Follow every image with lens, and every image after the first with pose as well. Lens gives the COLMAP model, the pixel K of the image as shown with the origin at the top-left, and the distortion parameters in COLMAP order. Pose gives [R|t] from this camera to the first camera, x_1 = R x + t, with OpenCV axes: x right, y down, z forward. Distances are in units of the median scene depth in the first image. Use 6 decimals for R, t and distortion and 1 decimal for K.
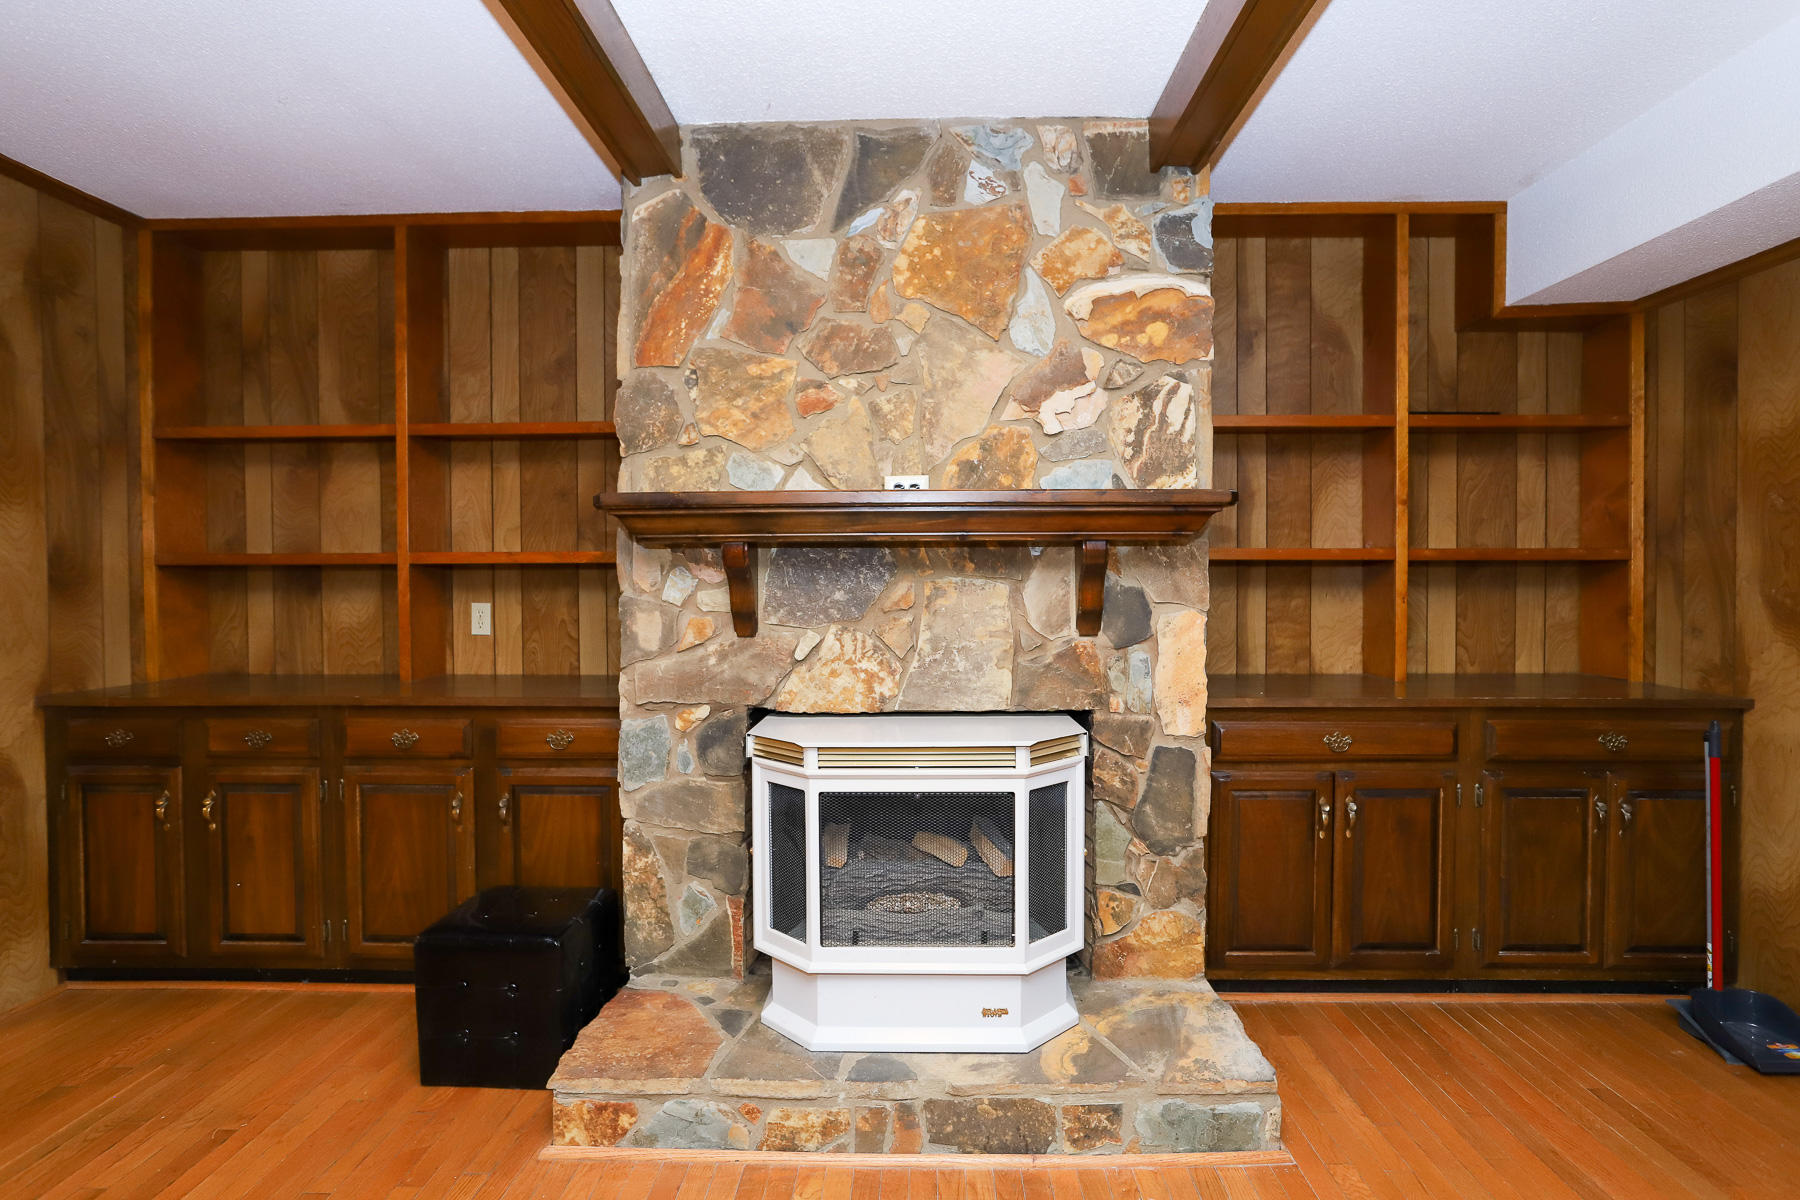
lens RADIAL K [[985.4, 0, 900.0], [0, 985.4, 600.0], [0, 0, 1]] dist [-0.002394, 0.000076]
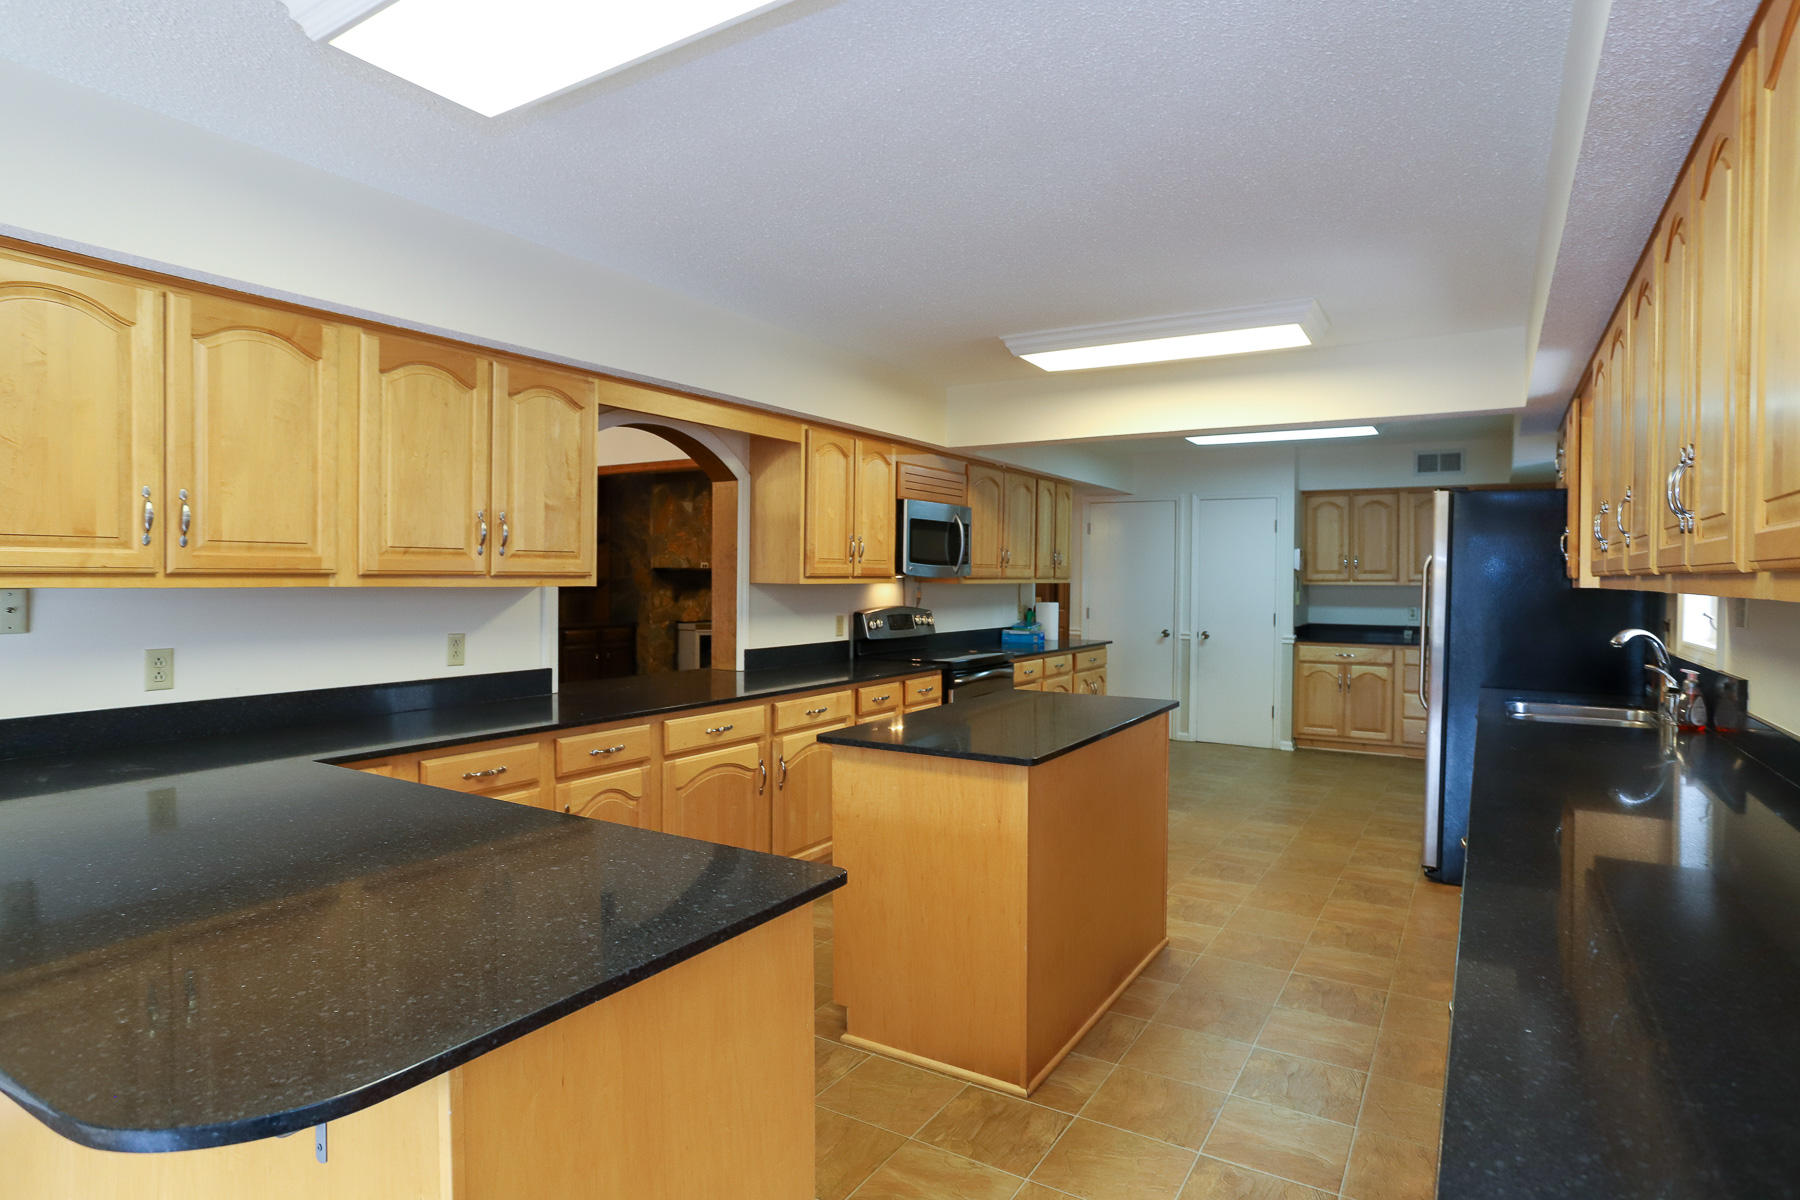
lens RADIAL K [[976.8, 0, 900.0], [0, 976.8, 600.0], [0, 0, 1]] dist [-0.001169, -0.000095]
pose [[0.495890, -0.013906, 0.868274, -3.074460], [0.009443, 0.999899, 0.010621, -0.006958], [-0.868334, 0.002933, 0.495971, -1.684228]]
